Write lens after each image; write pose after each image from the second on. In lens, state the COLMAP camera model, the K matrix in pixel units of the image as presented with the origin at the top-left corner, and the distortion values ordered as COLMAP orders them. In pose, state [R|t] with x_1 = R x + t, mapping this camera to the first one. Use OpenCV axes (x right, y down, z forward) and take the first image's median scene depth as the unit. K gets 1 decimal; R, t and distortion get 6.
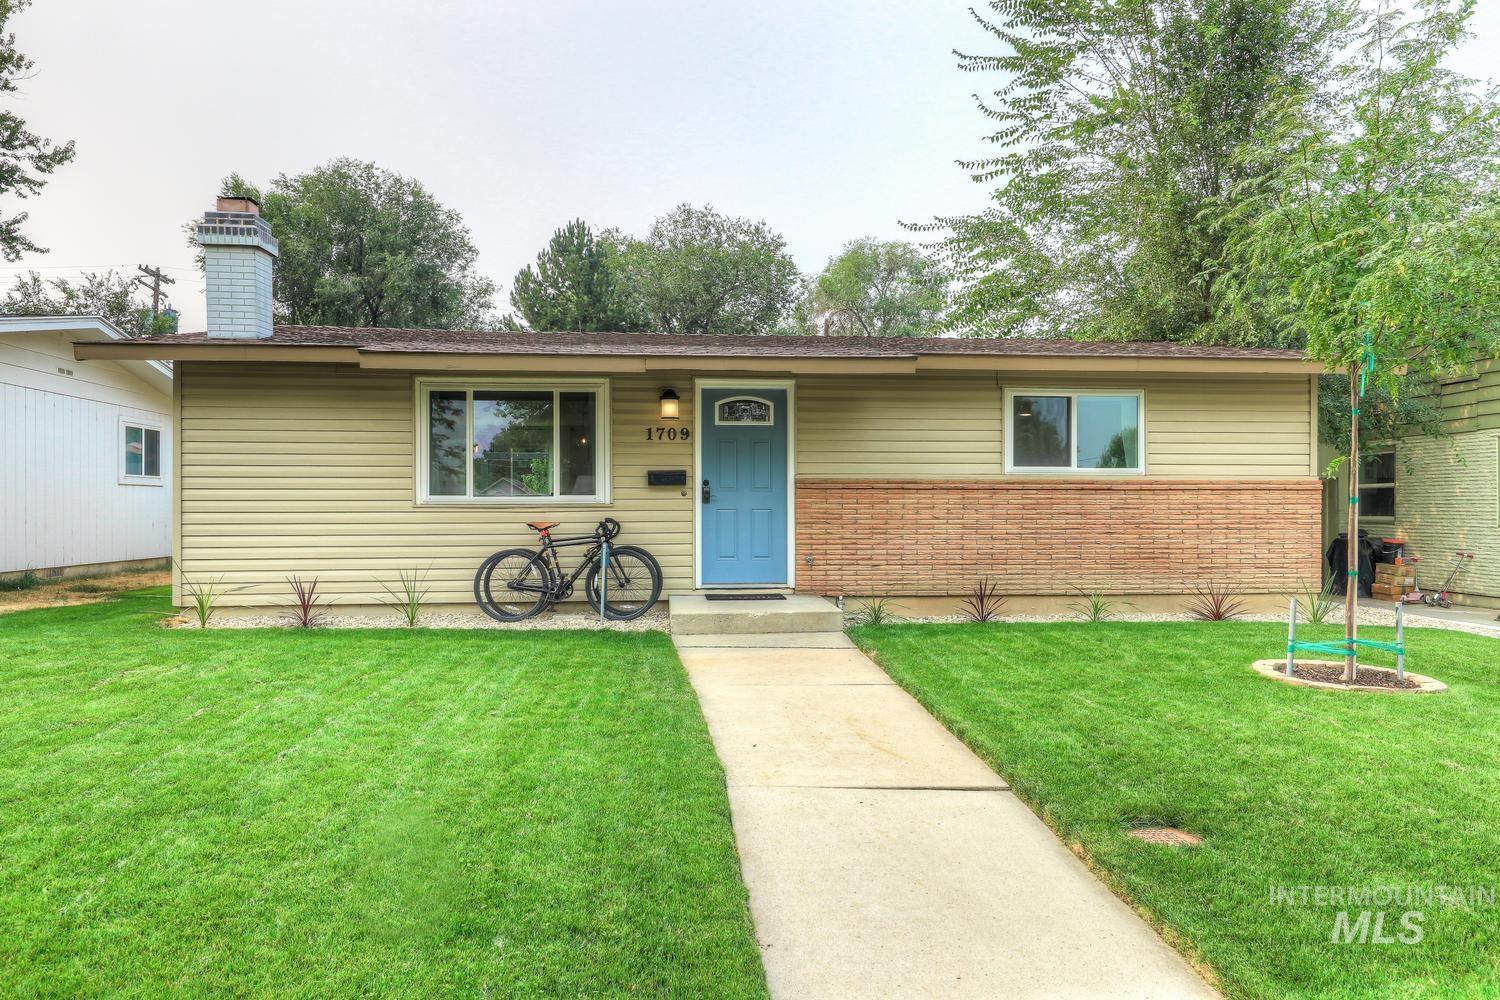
lens RADIAL K [[1053.9, 0, 747.0], [0, 1053.9, 507.0], [0, 0, 1]] dist [0.001848, 0.000612]
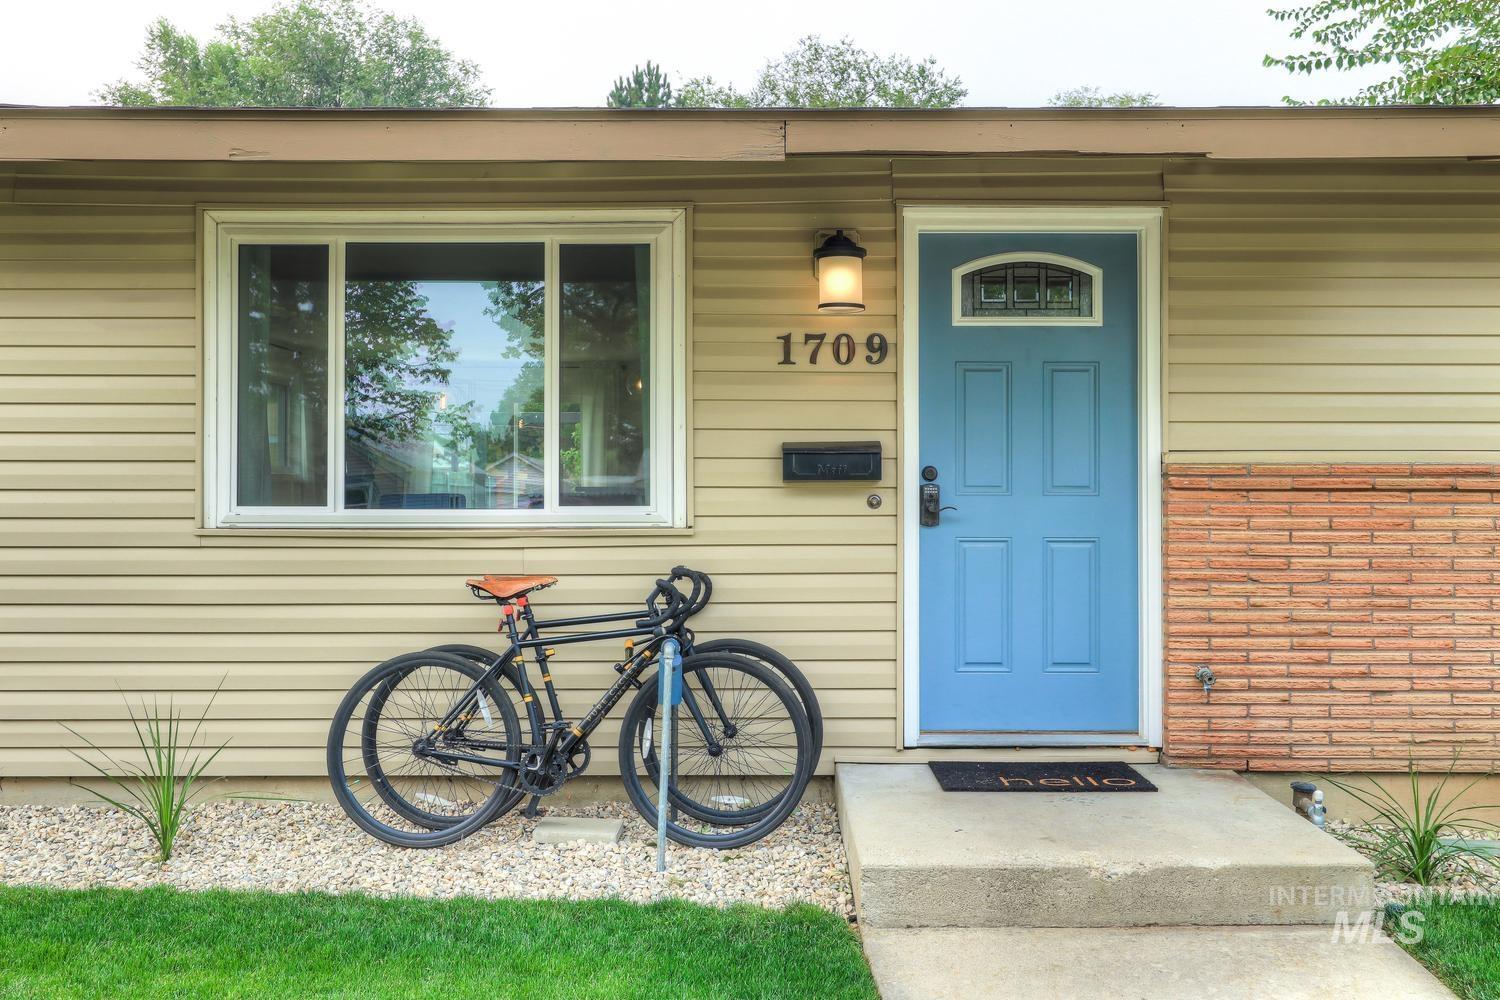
lens RADIAL K [[1404.9, 0, 750.0], [0, 1404.9, 500.0], [0, 0, 1]] dist [0.006252, 0.002396]
pose [[0.995699, 0.002461, -0.092612, -0.057612], [-0.001862, 0.999977, 0.006553, -0.016800], [0.092626, -0.006353, 0.995681, 0.480219]]
